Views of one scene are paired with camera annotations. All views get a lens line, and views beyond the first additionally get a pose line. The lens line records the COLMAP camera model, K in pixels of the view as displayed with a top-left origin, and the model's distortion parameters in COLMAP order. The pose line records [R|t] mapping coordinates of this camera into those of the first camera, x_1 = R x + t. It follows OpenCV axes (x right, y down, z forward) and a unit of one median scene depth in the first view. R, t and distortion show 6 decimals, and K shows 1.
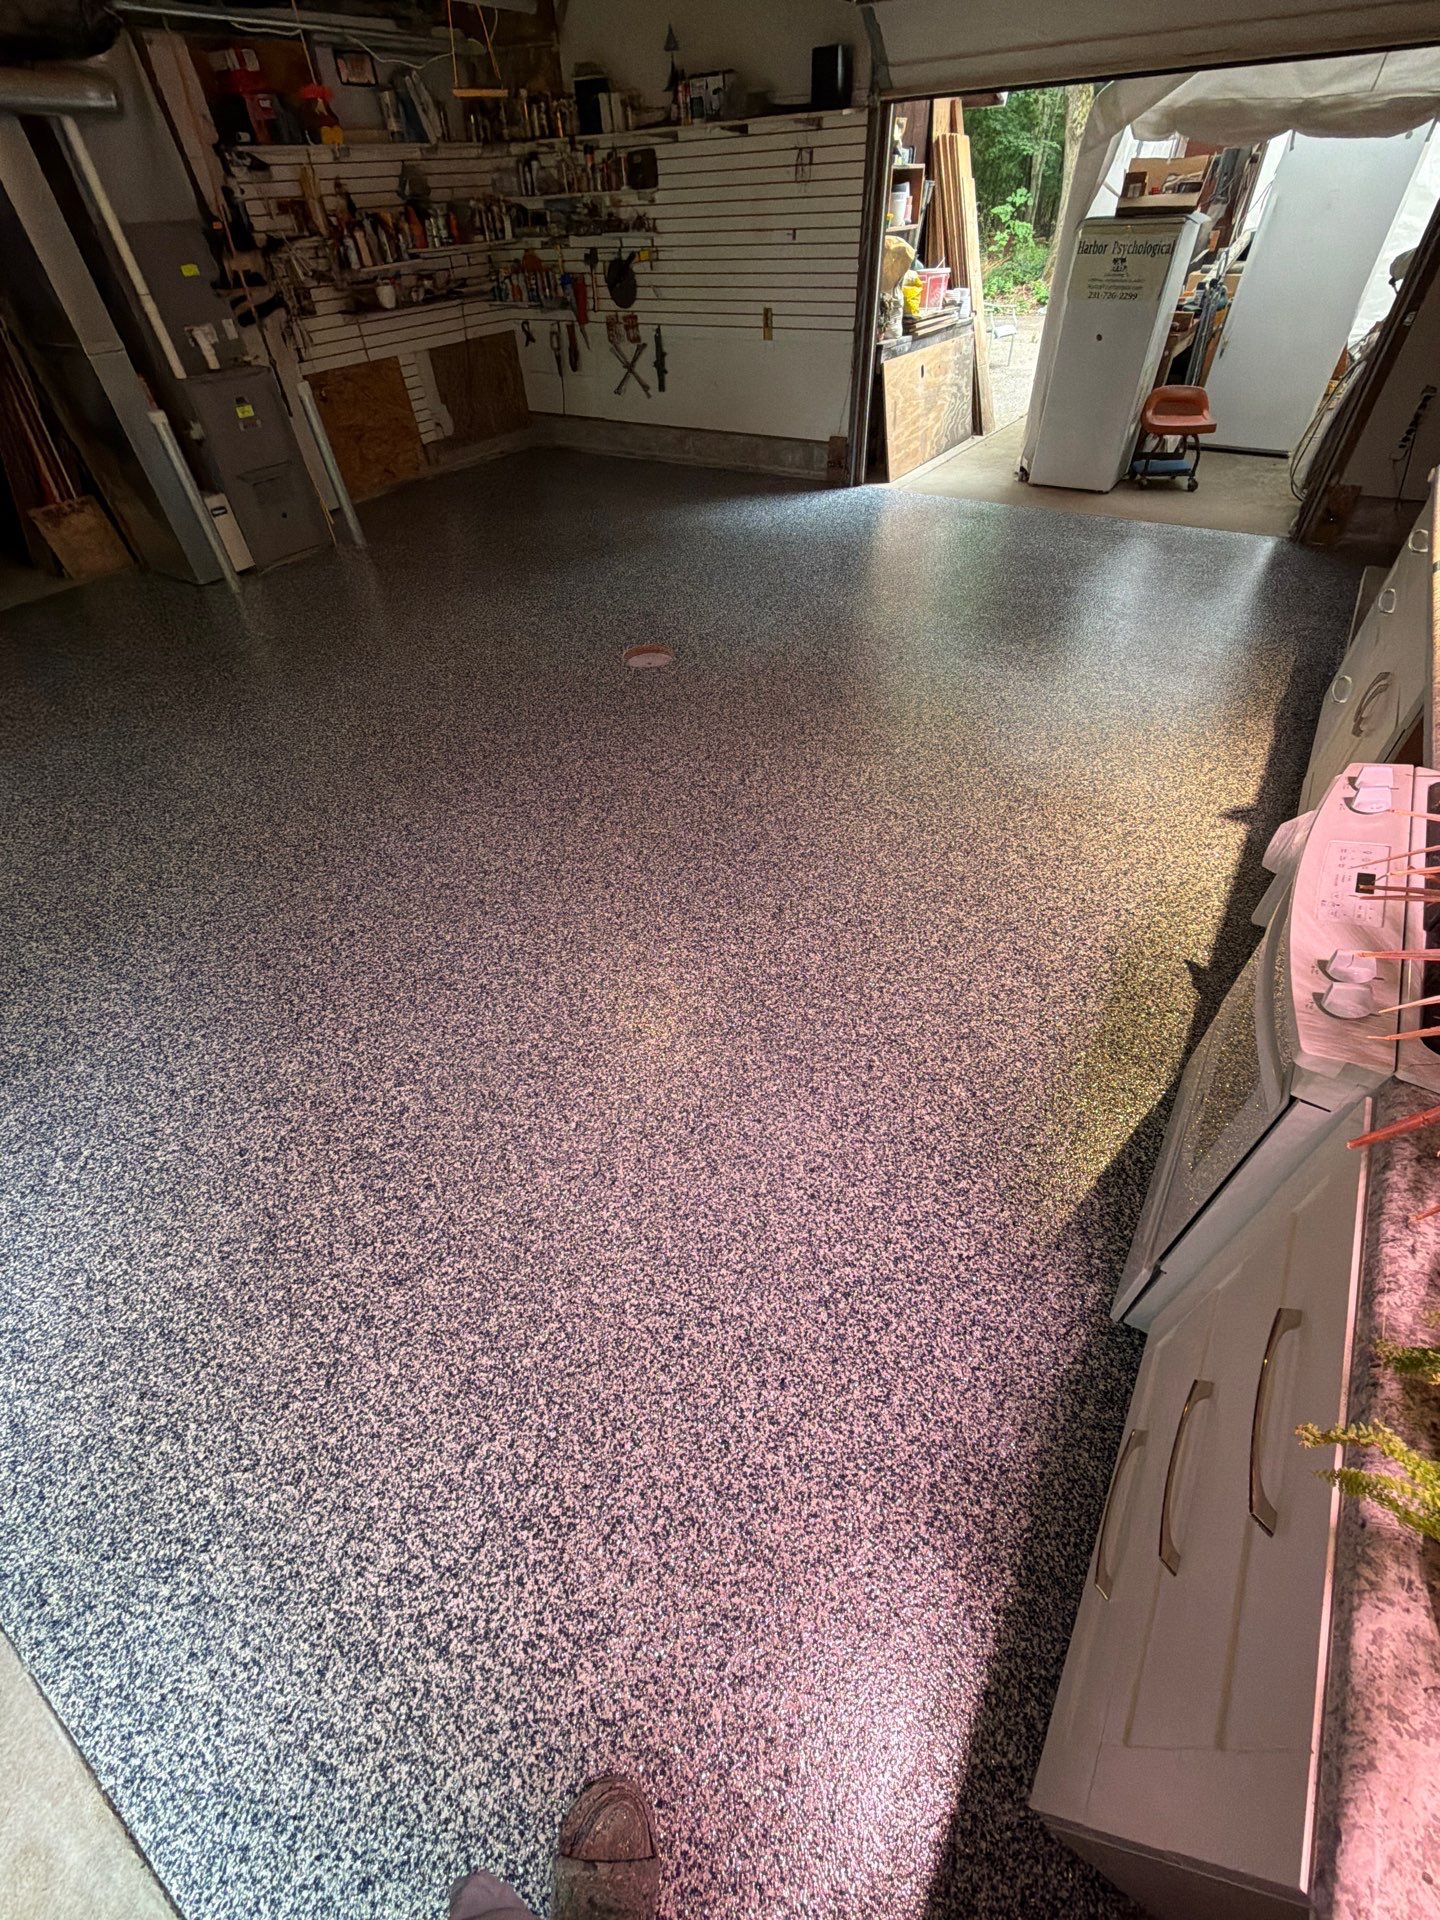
lens RADIAL K [[765.8, 0, 719.3], [0, 765.8, 956.4], [0, 0, 1]] dist [0.000340, 0.000129]
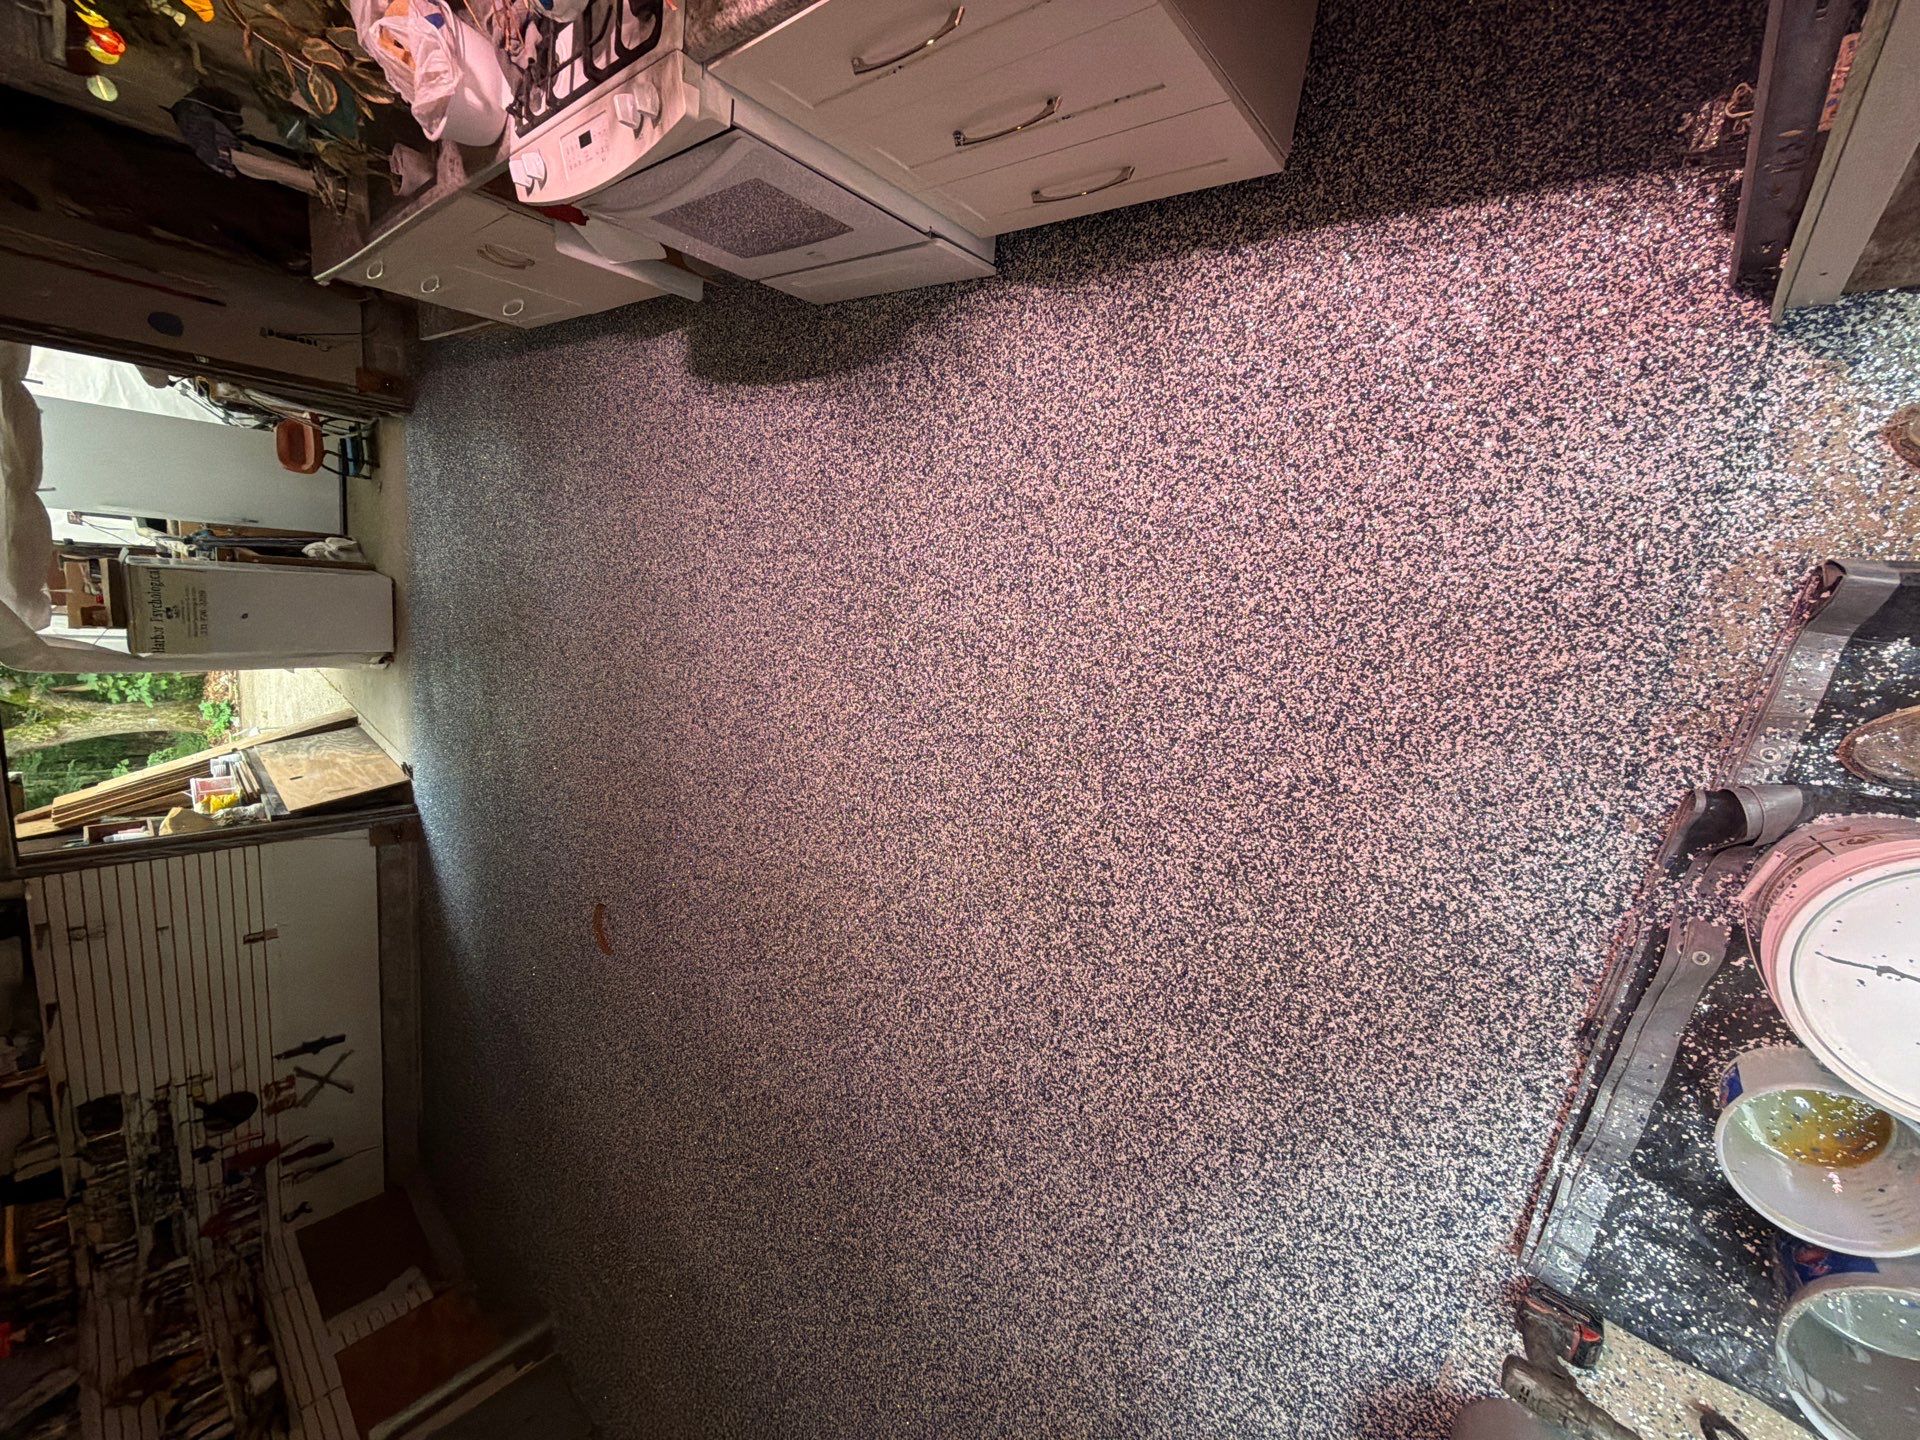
lens RADIAL K [[765.8, 0, 956.7], [0, 765.8, 720.5], [0, 0, 1]] dist [0.000340, 0.000129]
pose [[-0.271055, -0.940468, 0.205058, -0.120708], [0.962511, -0.262592, 0.067950, 0.036428], [-0.010059, 0.215789, 0.976388, -0.023084]]
